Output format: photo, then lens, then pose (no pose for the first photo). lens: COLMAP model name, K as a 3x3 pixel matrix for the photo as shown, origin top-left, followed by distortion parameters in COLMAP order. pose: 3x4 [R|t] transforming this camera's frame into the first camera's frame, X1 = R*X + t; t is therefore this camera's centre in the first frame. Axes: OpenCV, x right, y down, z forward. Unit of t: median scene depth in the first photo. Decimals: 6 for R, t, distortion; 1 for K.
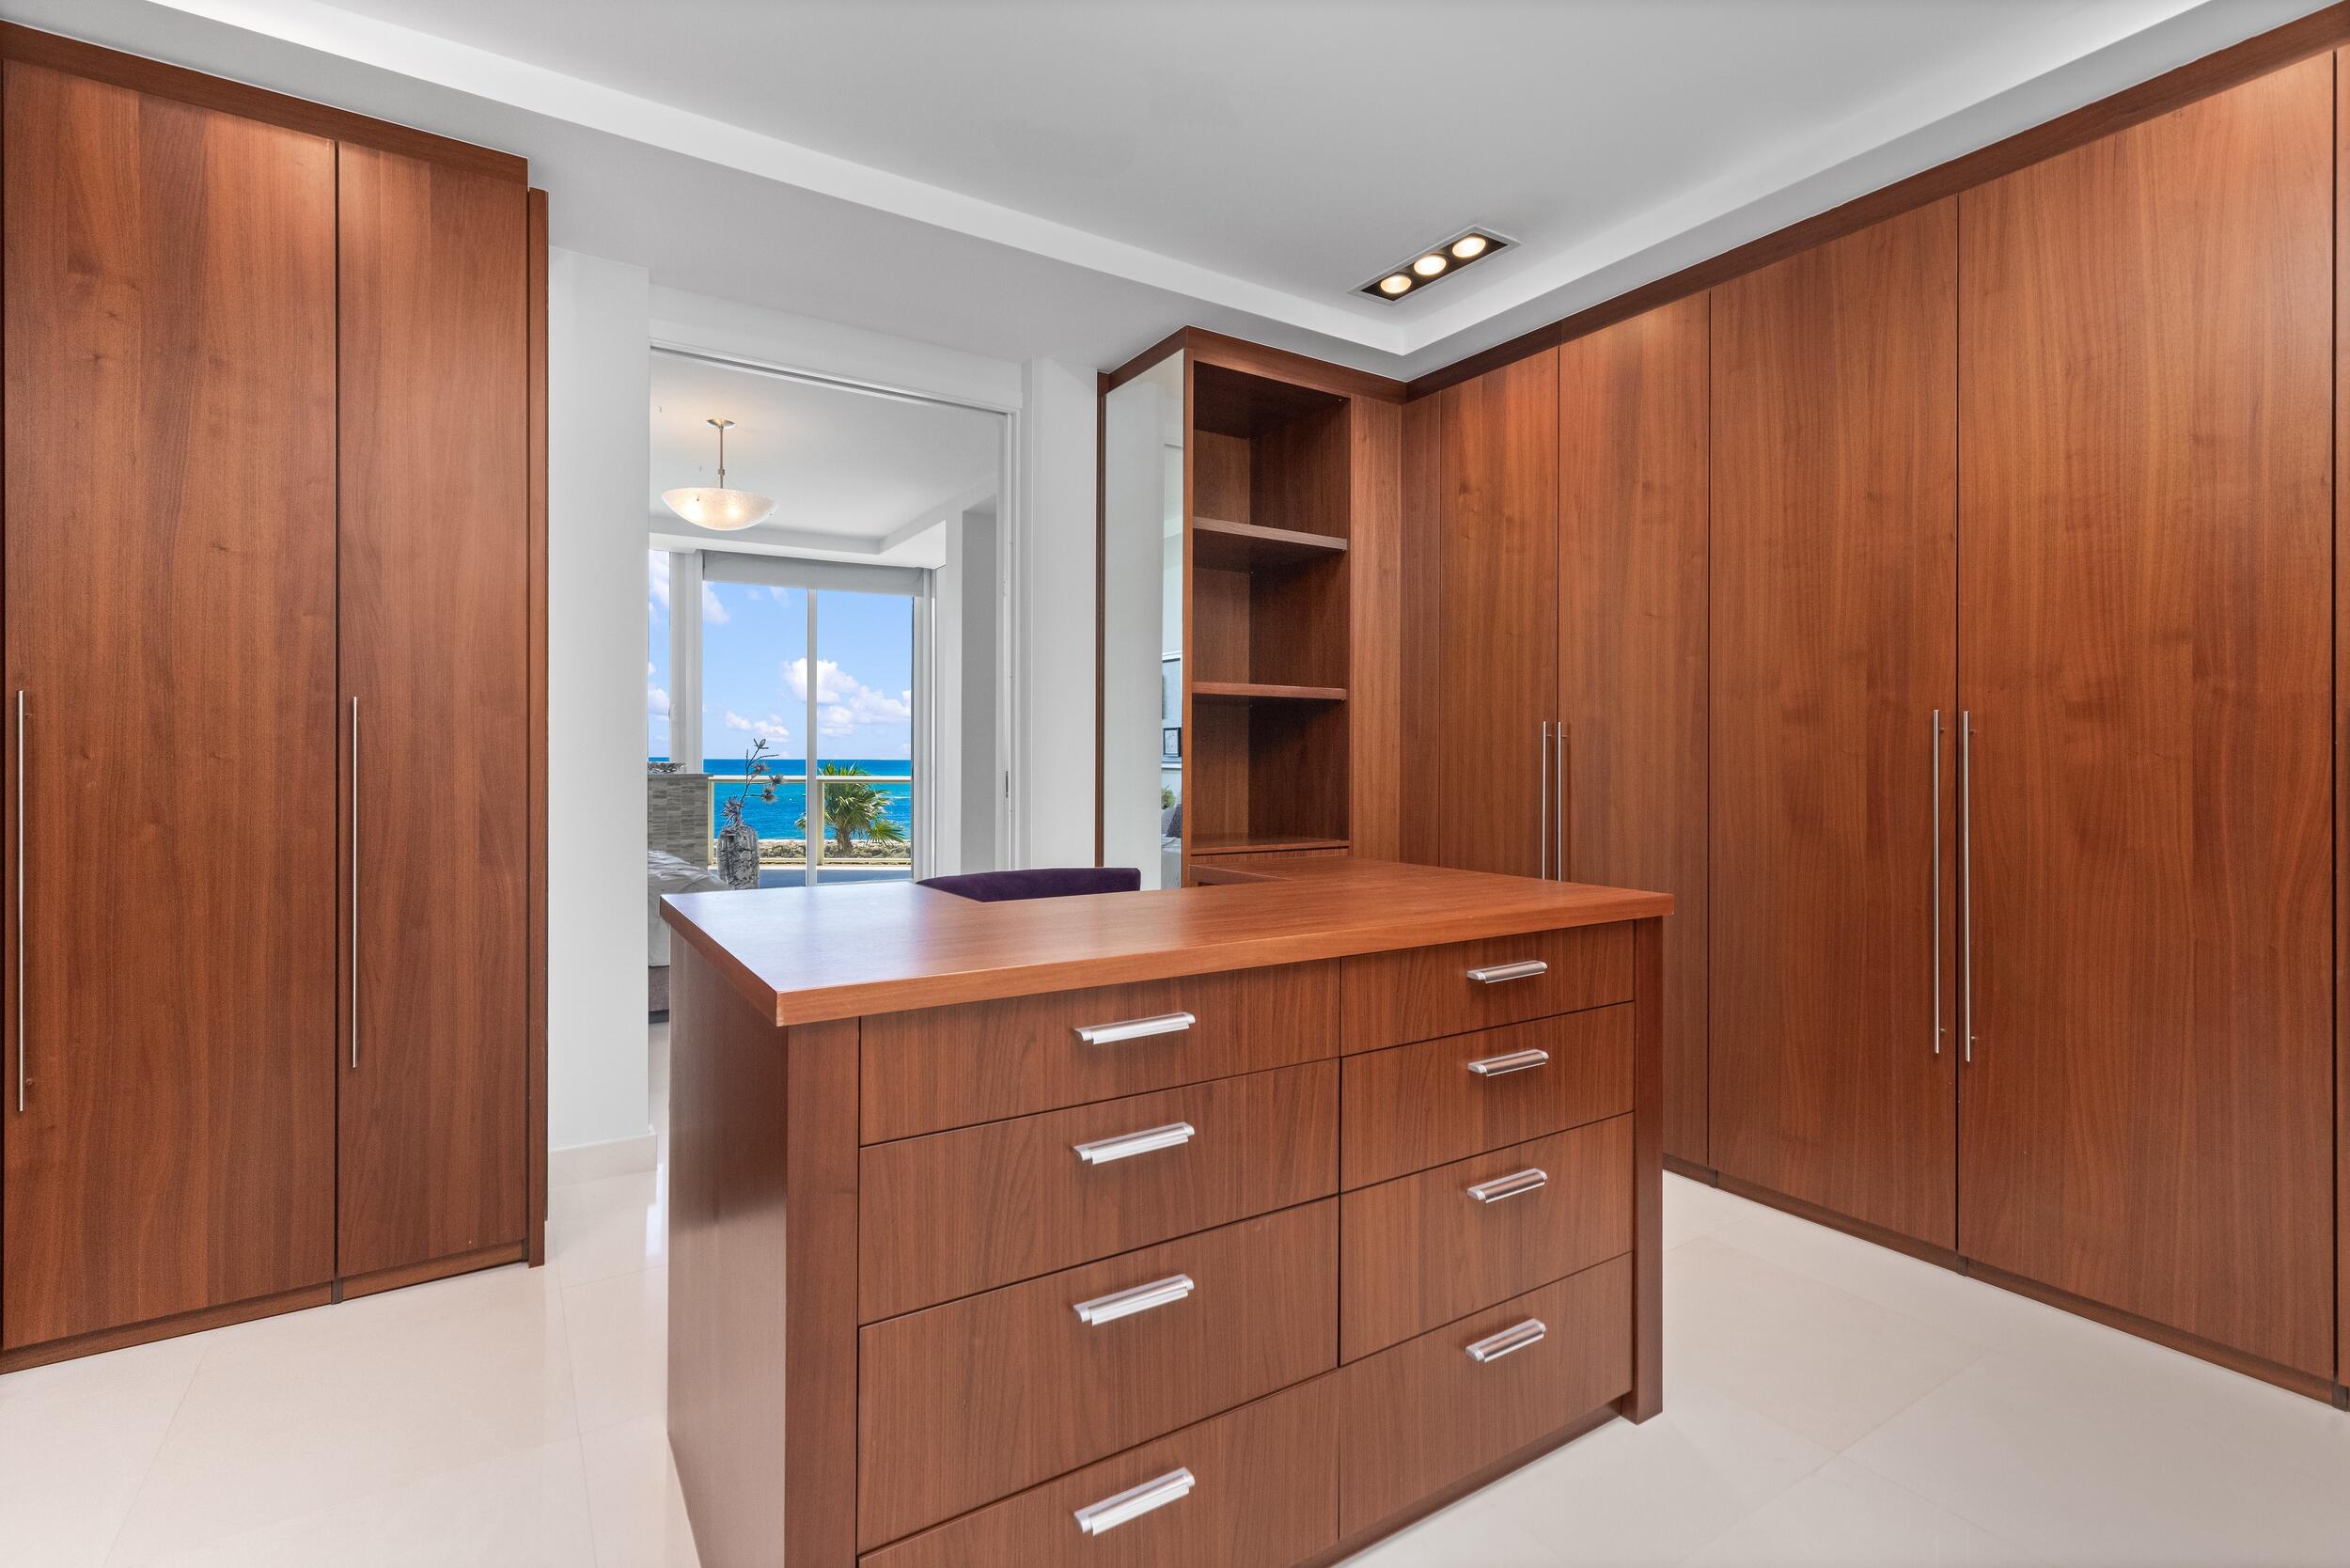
lens RADIAL K [[1084.0, 0, 1167.1], [0, 1084.0, 770.2], [0, 0, 1]] dist [0.009402, 0.000562]
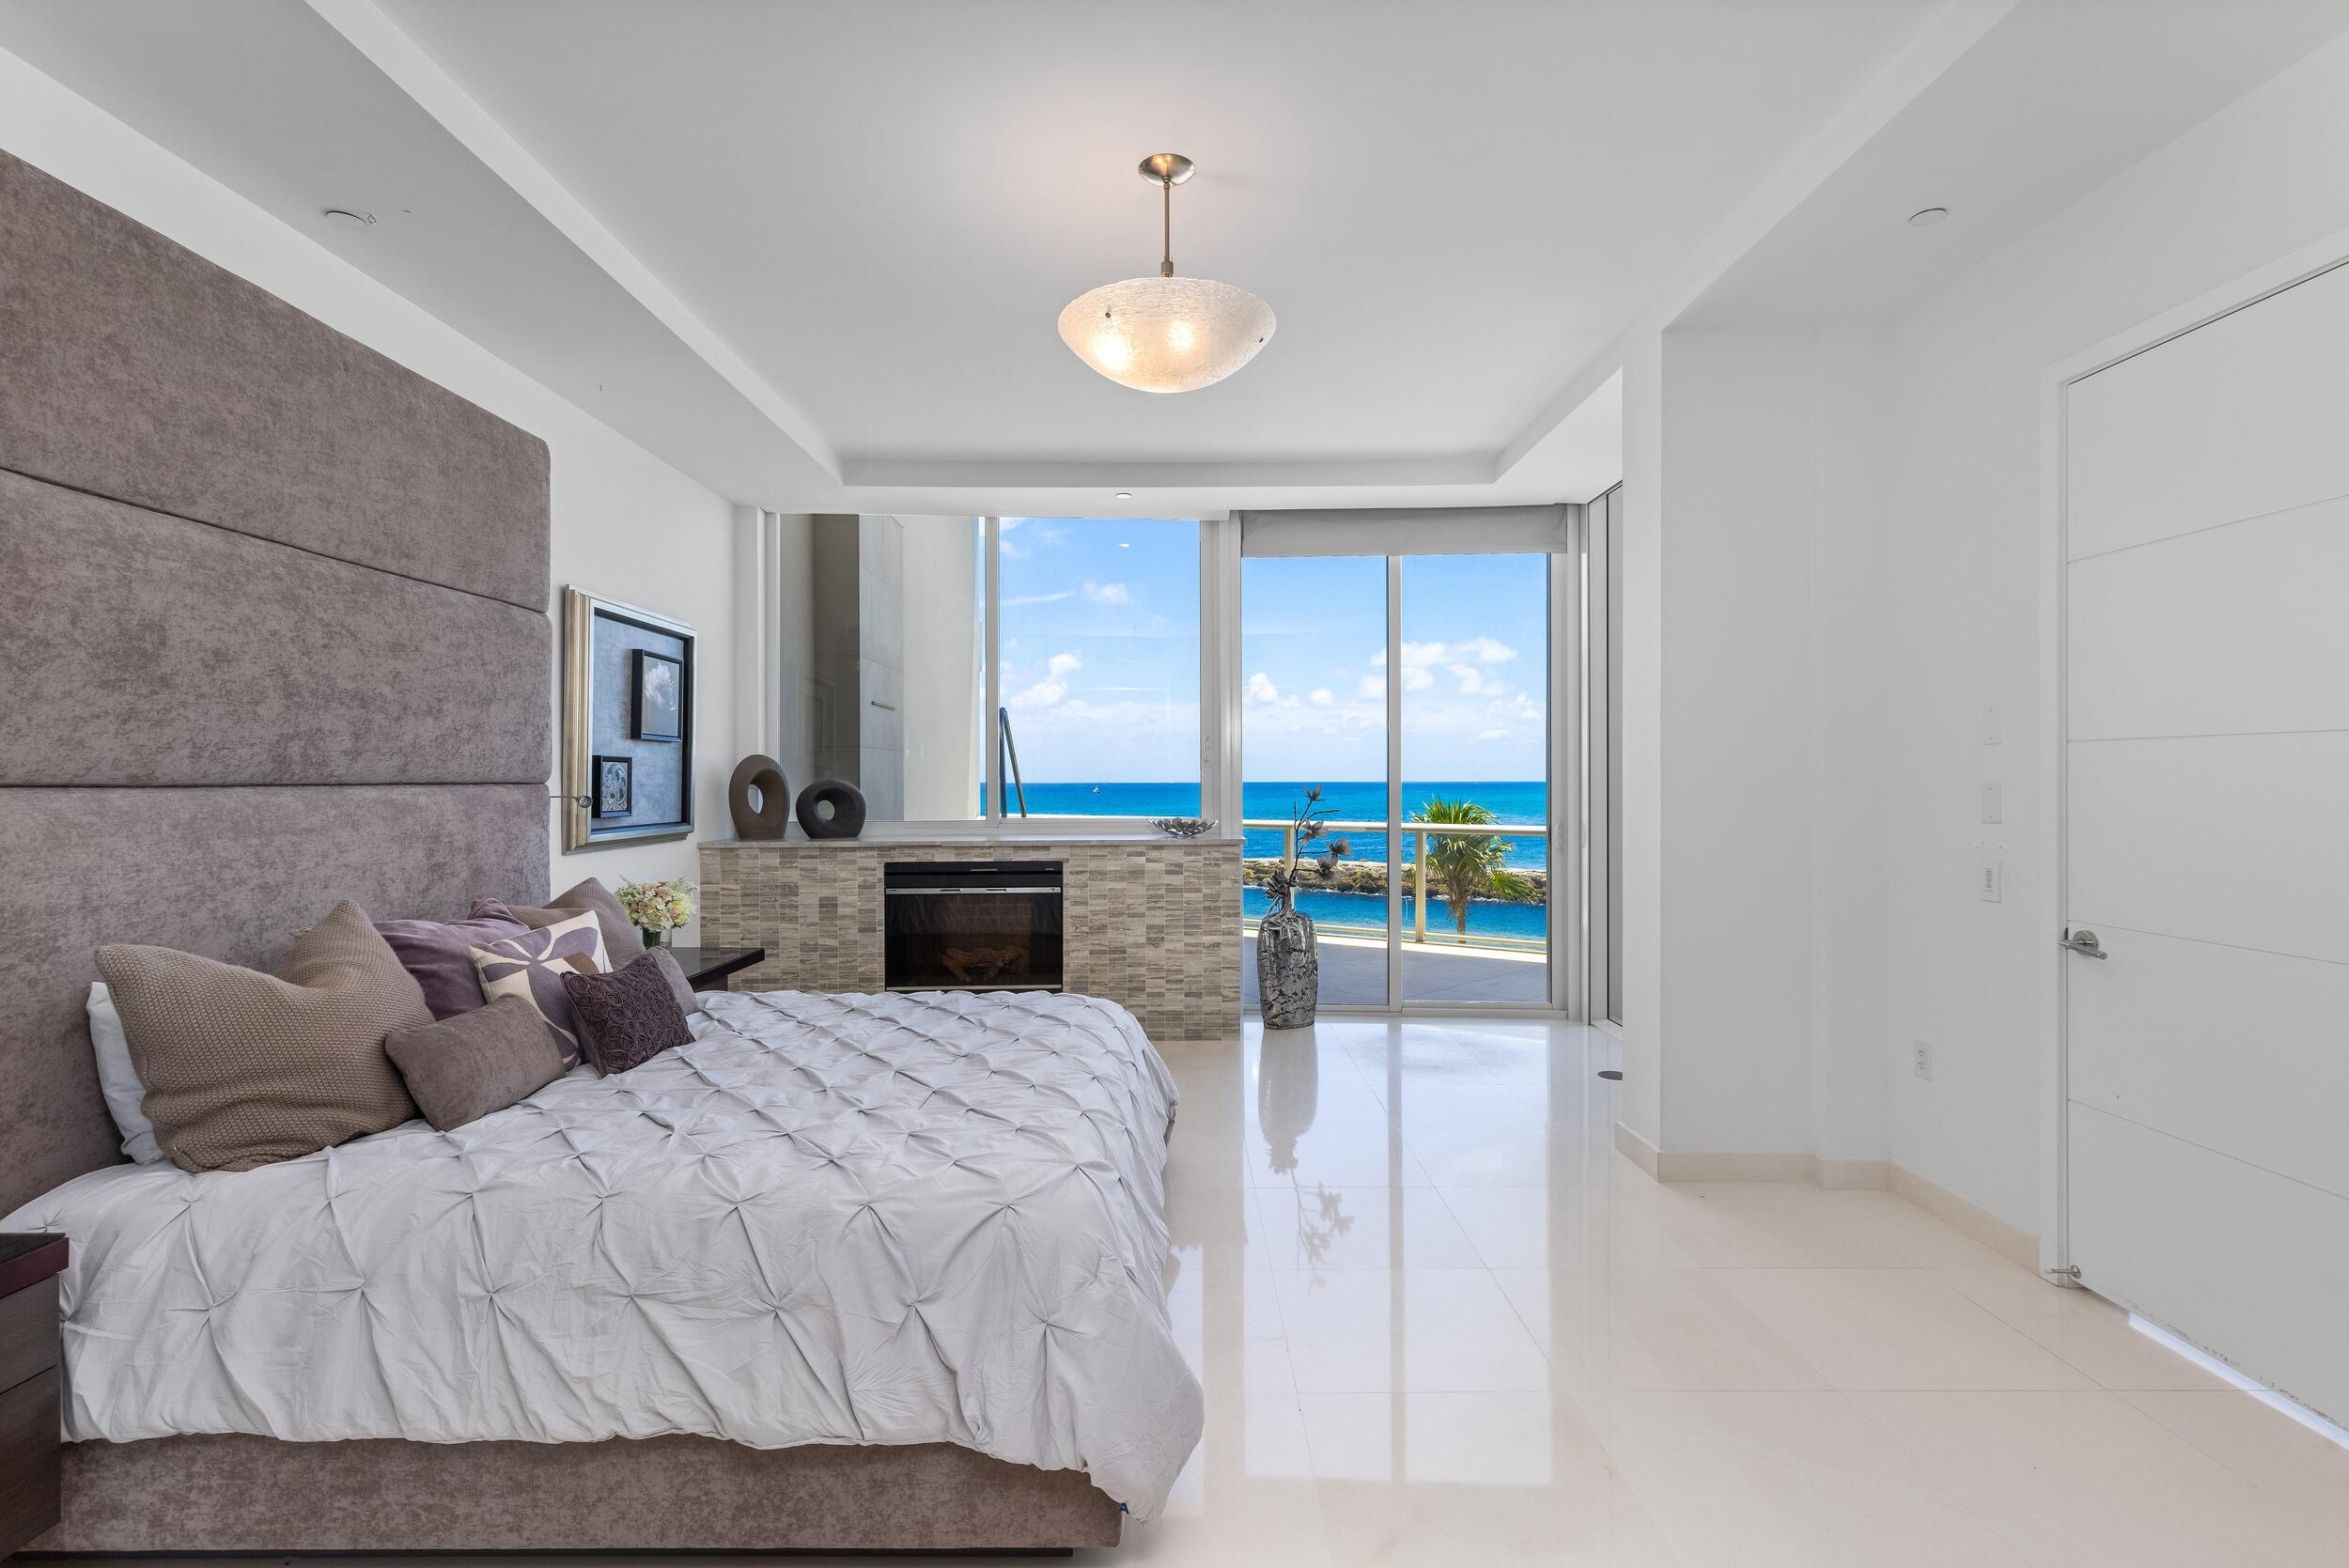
lens RADIAL K [[1083.4, 0, 1189.5], [0, 1083.4, 776.2], [0, 0, 1]] dist [0.009402, 0.000562]
pose [[0.858618, -0.008769, -0.512541, -0.105292], [0.003589, 0.999932, -0.011095, -0.027265], [0.512603, 0.007687, 0.858591, 0.404576]]
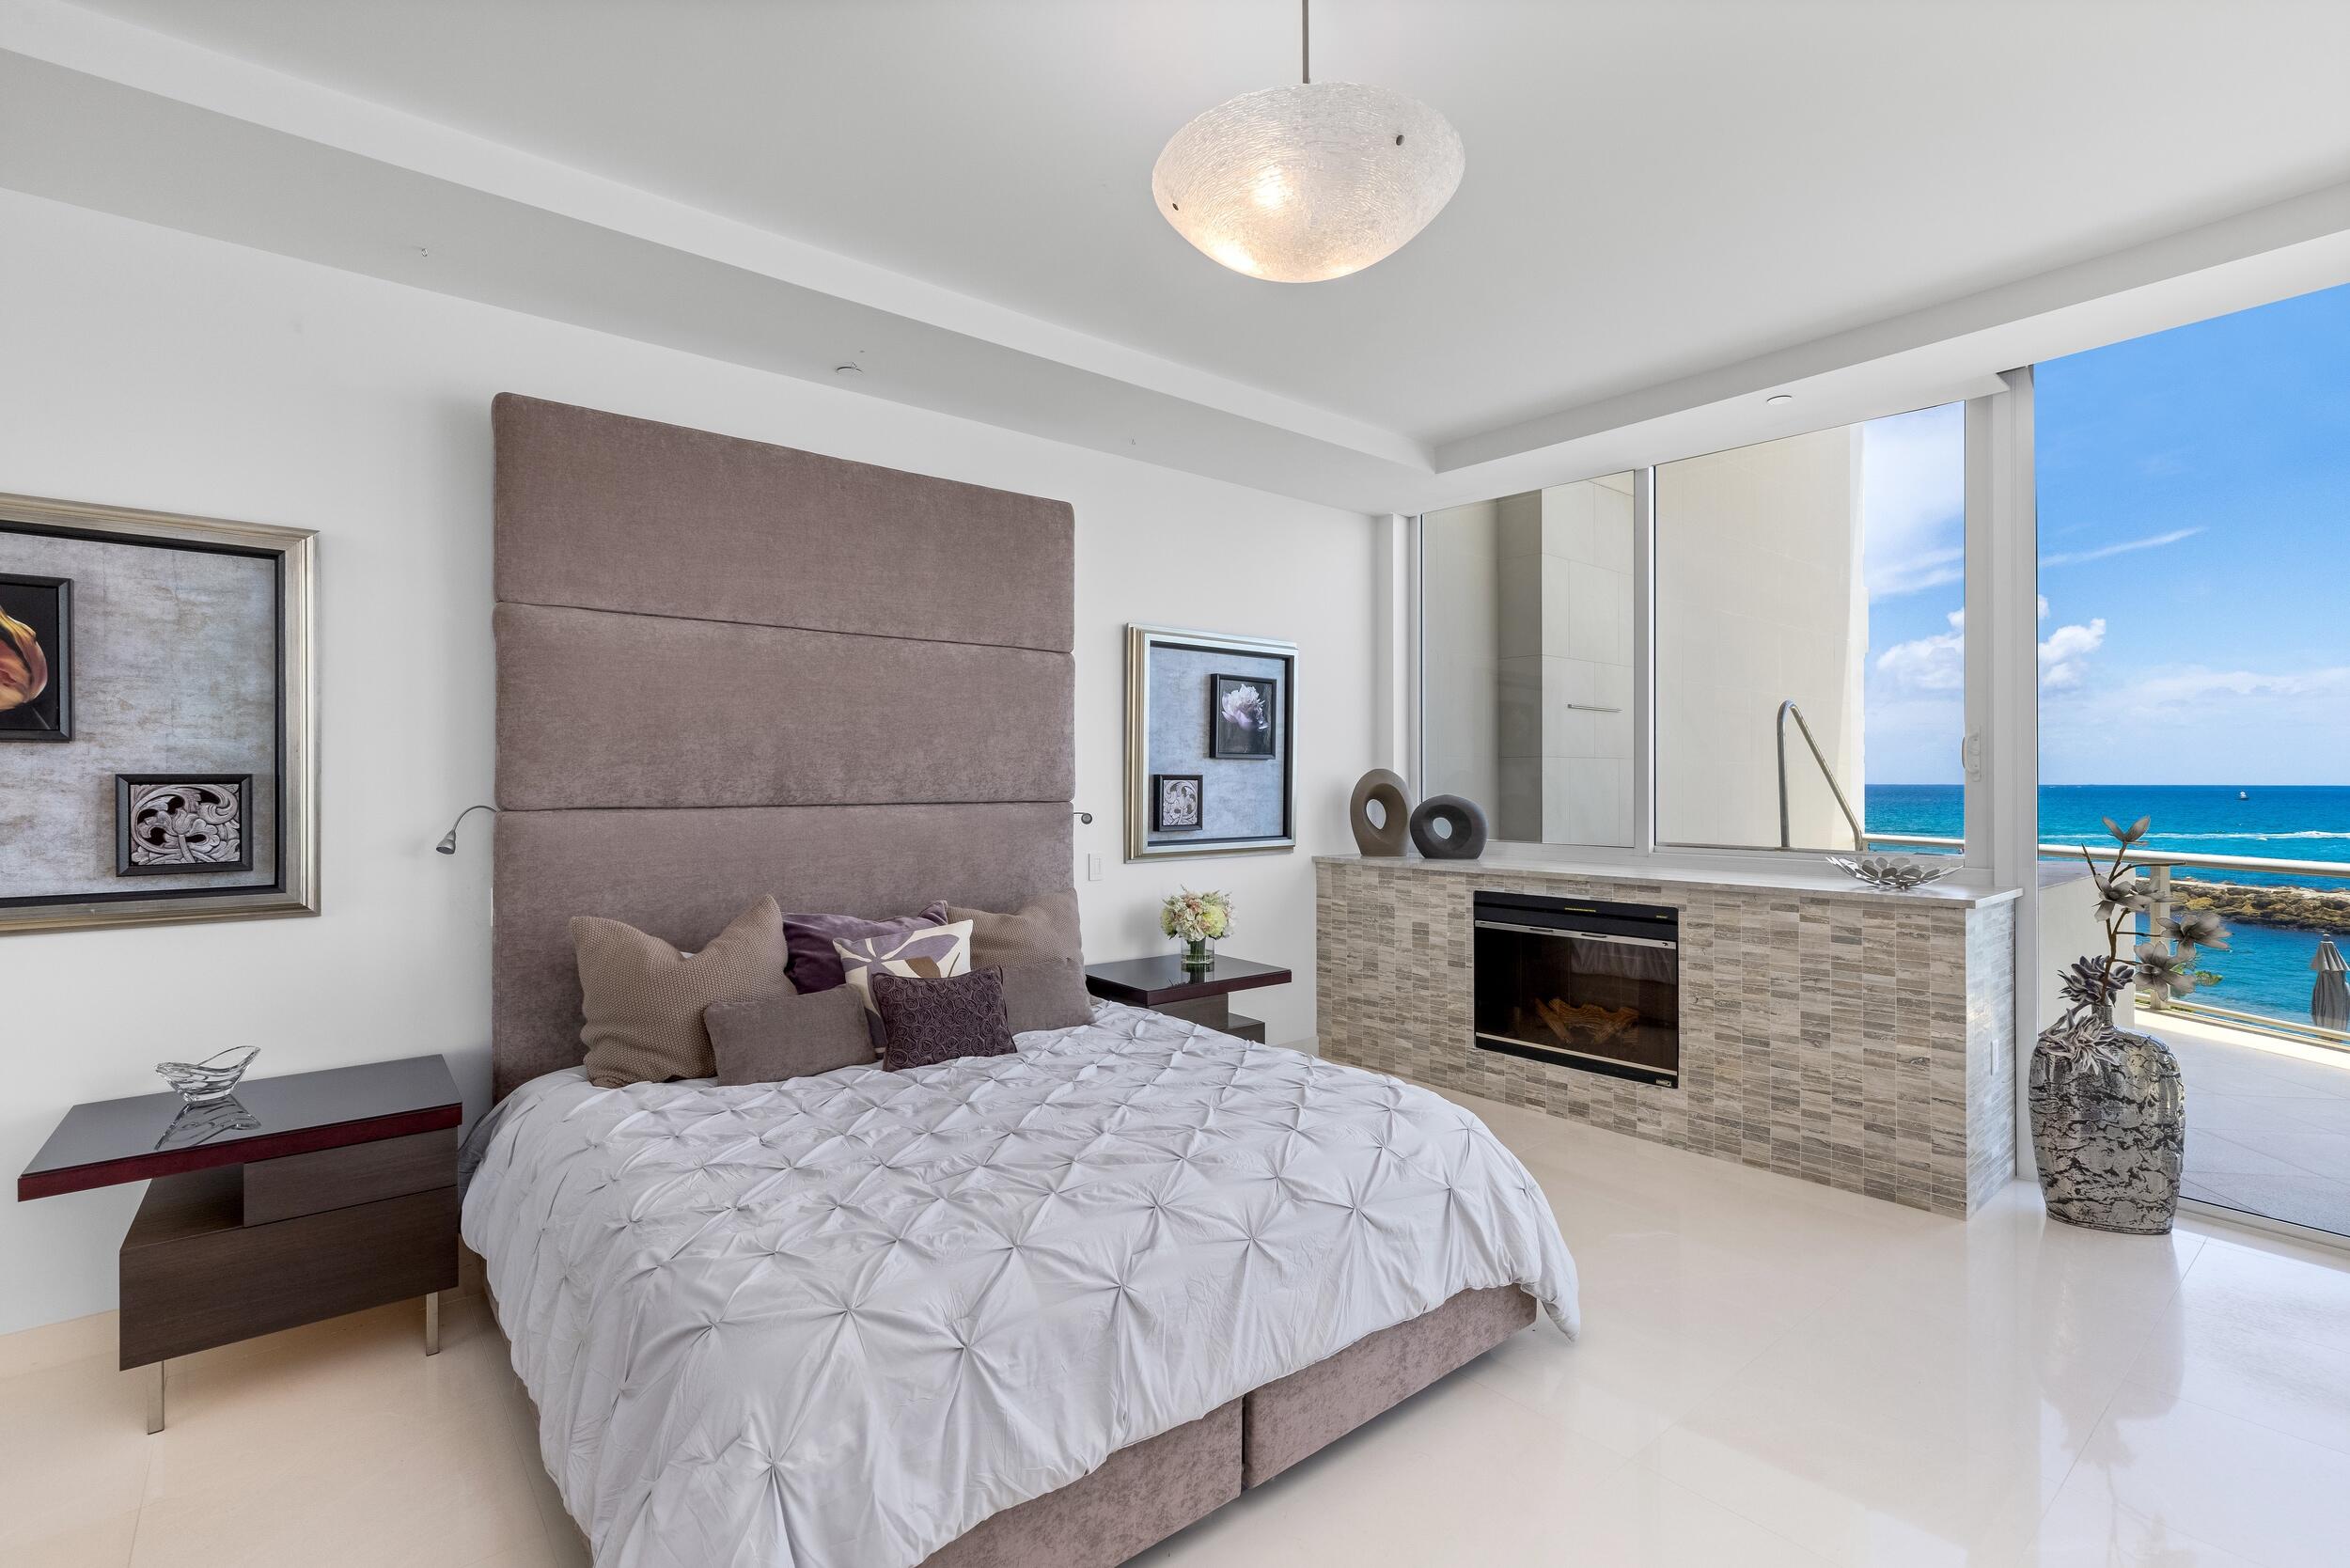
lens RADIAL K [[1084.0, 0, 1172.8], [0, 1084.0, 785.7], [0, 0, 1]] dist [0.009402, 0.000562]
pose [[0.140805, -0.000064, -0.990037, -0.050204], [-0.005251, 0.999986, -0.000811, -0.037485], [0.990023, 0.005313, 0.140803, 0.627889]]
